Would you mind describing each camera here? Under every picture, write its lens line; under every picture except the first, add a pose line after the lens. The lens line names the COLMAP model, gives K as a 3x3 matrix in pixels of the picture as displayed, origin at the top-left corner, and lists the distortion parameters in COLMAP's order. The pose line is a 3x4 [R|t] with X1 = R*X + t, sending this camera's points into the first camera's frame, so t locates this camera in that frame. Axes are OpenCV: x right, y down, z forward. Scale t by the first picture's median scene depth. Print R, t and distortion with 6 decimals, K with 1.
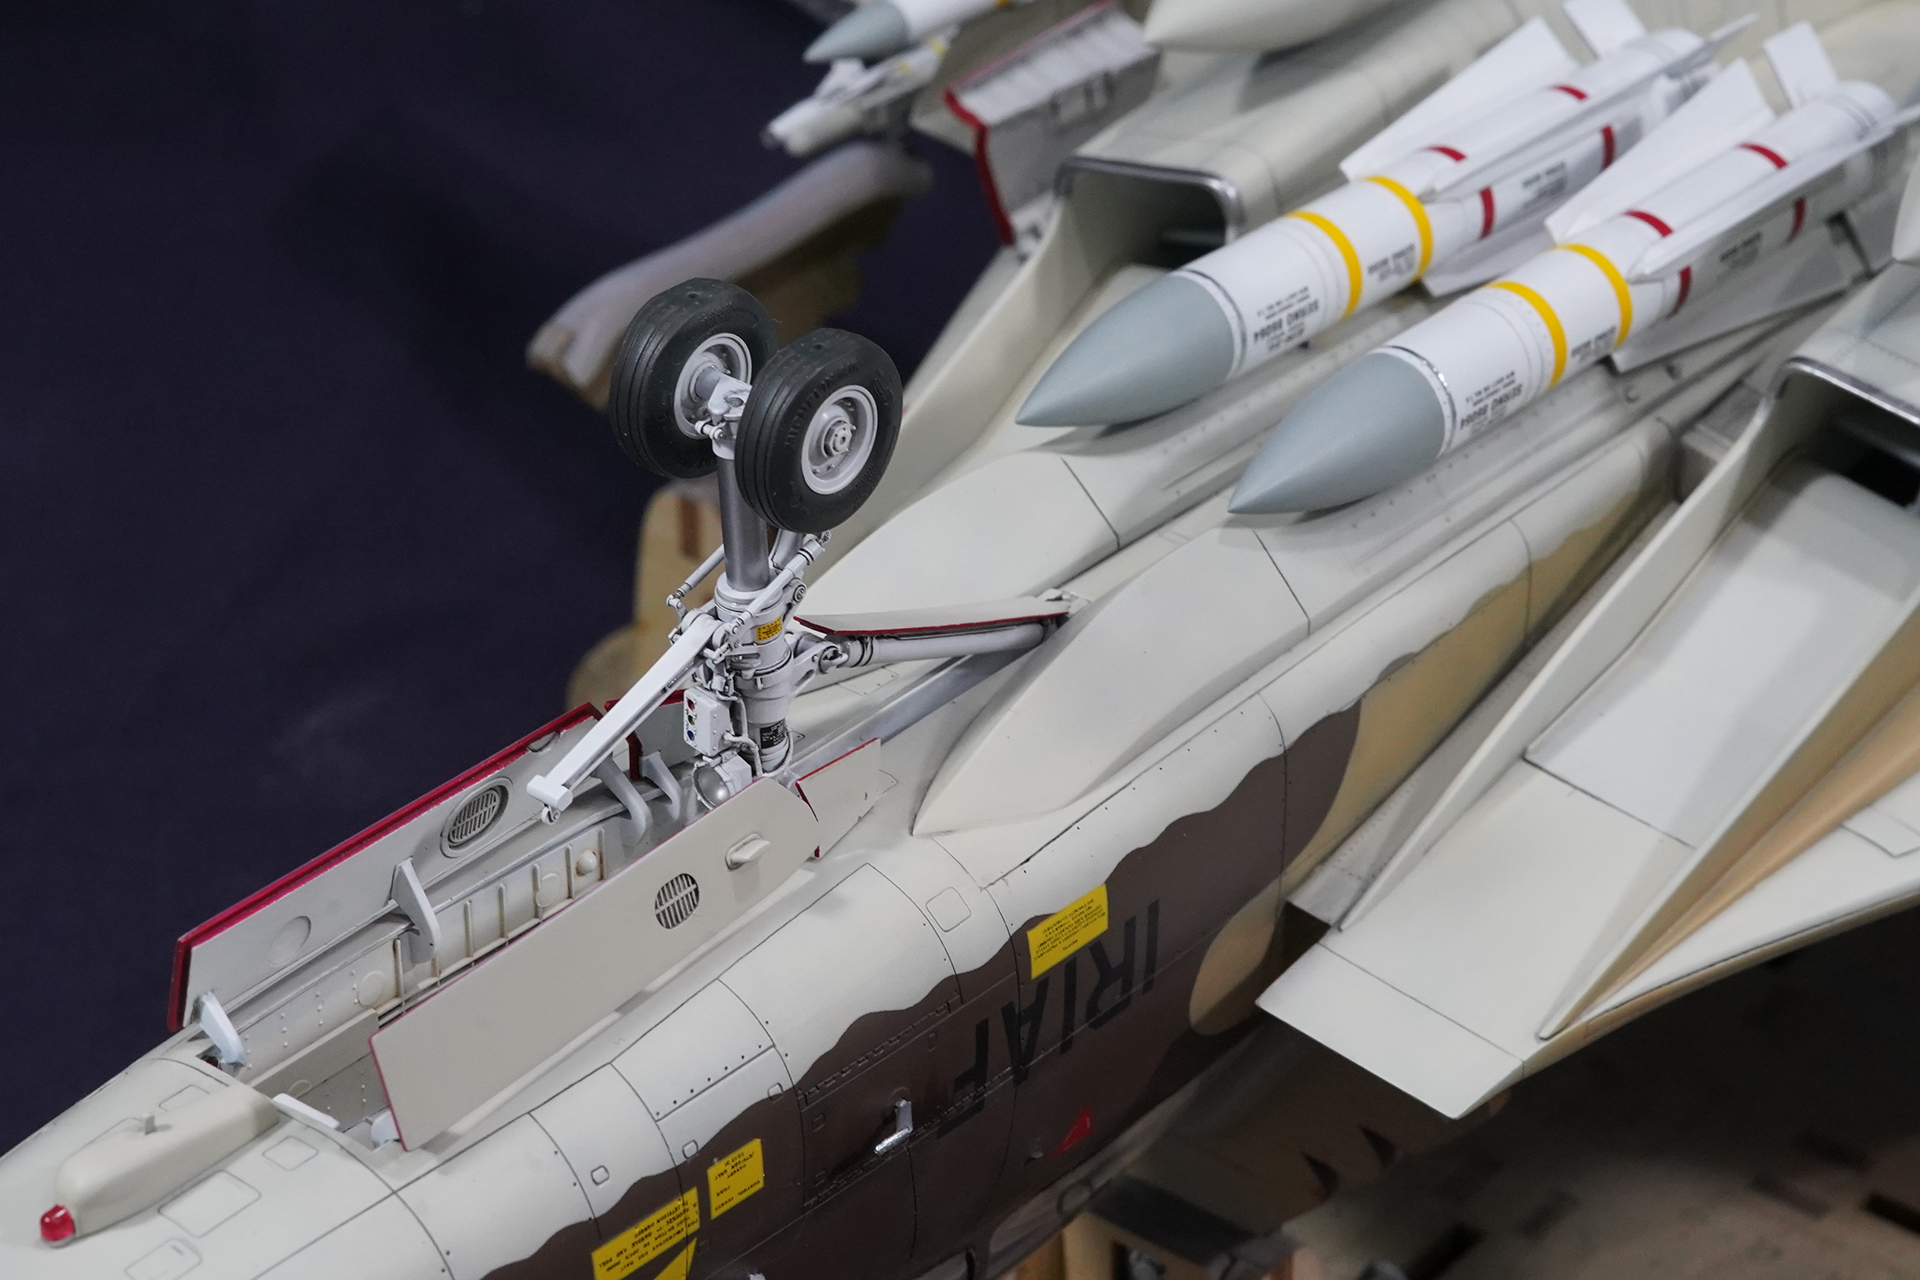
lens RADIAL K [[3200.1, 0, 960.0], [0, 3200.1, 640.0], [0, 0, 1]] dist [-0.043835, 0.121334]
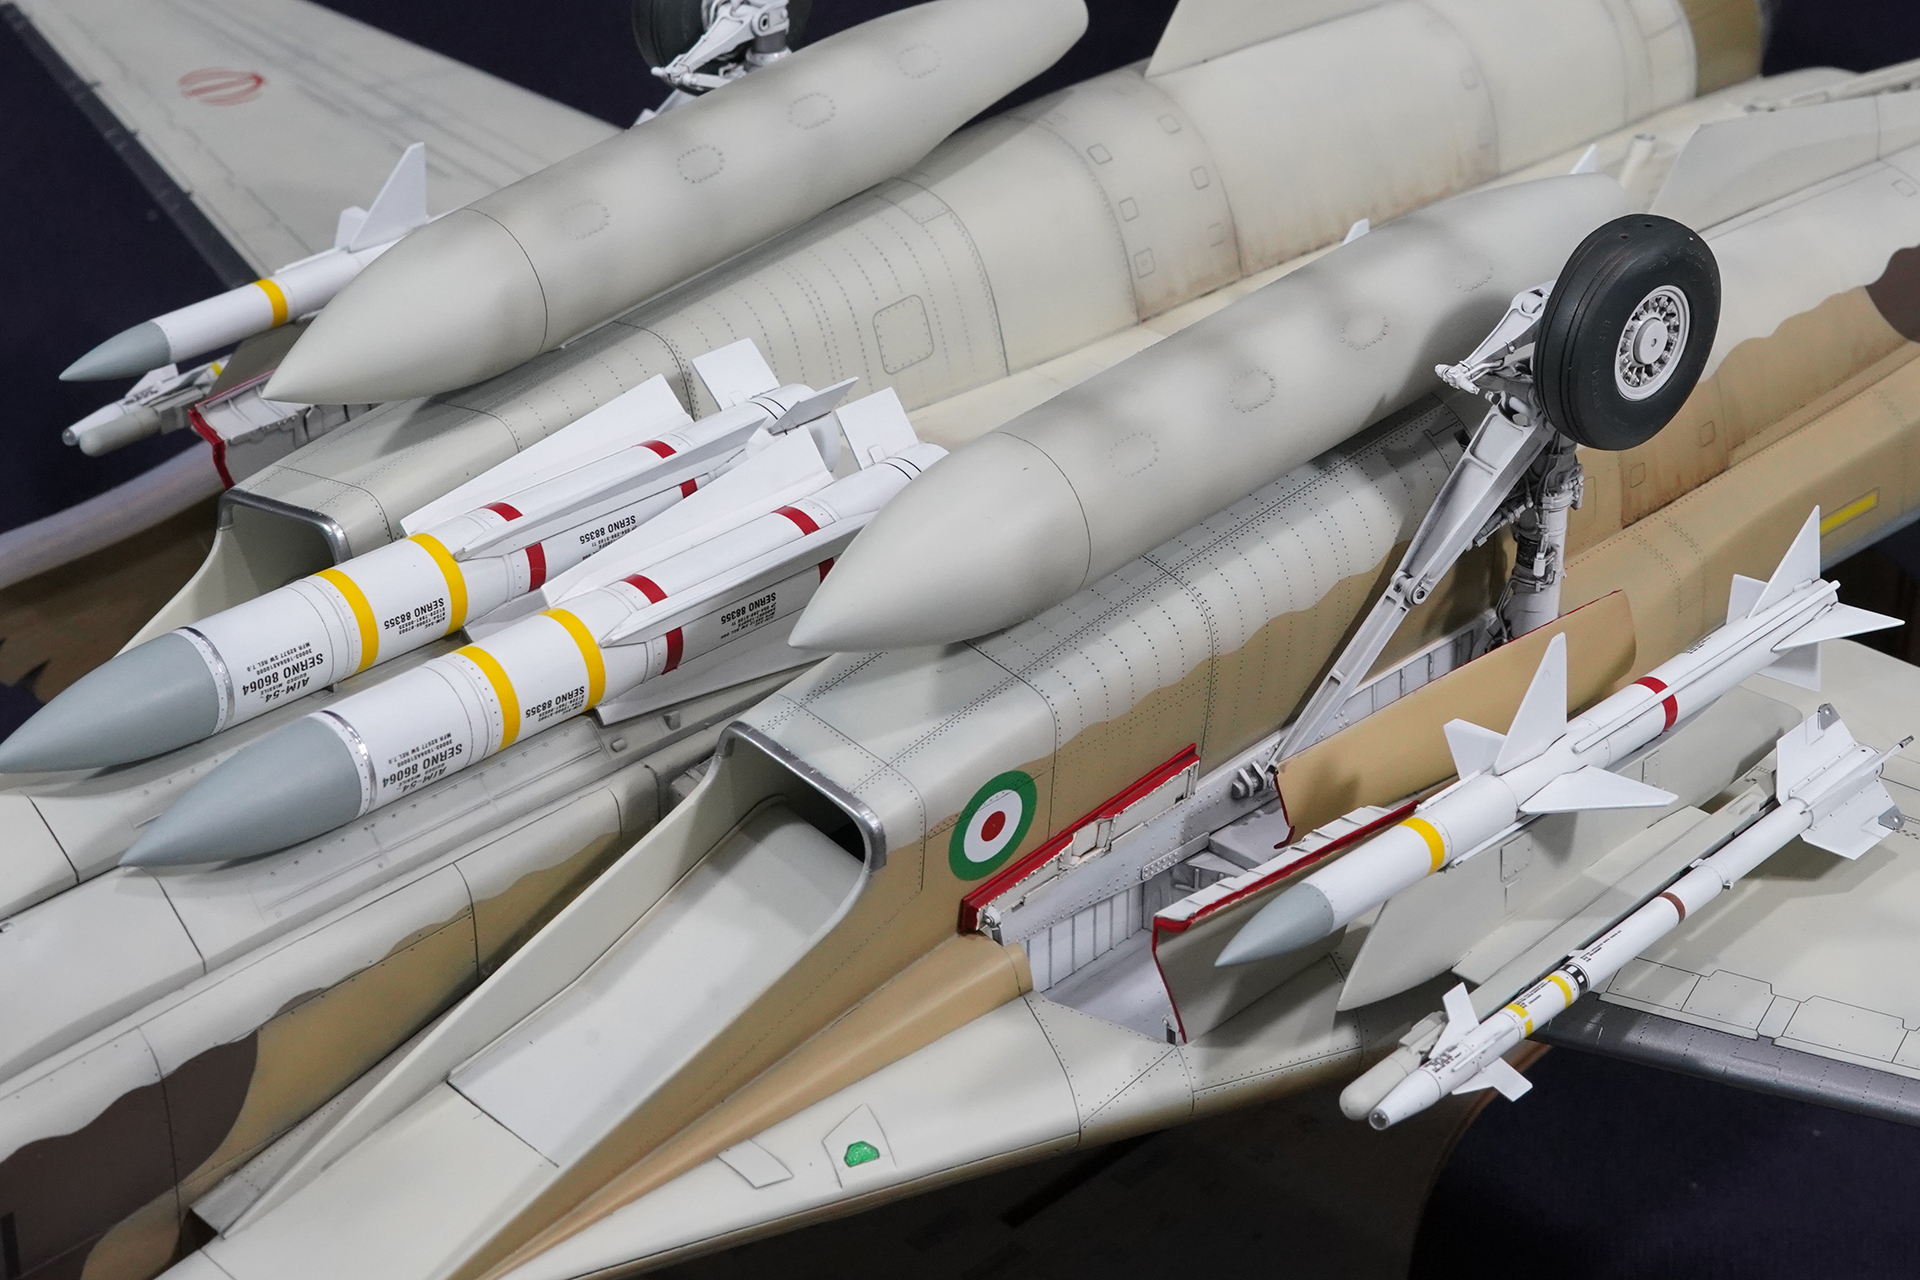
lens RADIAL K [[3200.1, 0, 960.0], [0, 3200.1, 640.0], [0, 0, 1]] dist [-0.043835, 0.121334]
pose [[0.998412, 0.032689, -0.045879, 0.393982], [-0.033831, 0.999131, -0.024335, -0.093828], [0.045044, 0.025849, 0.998651, -0.104469]]
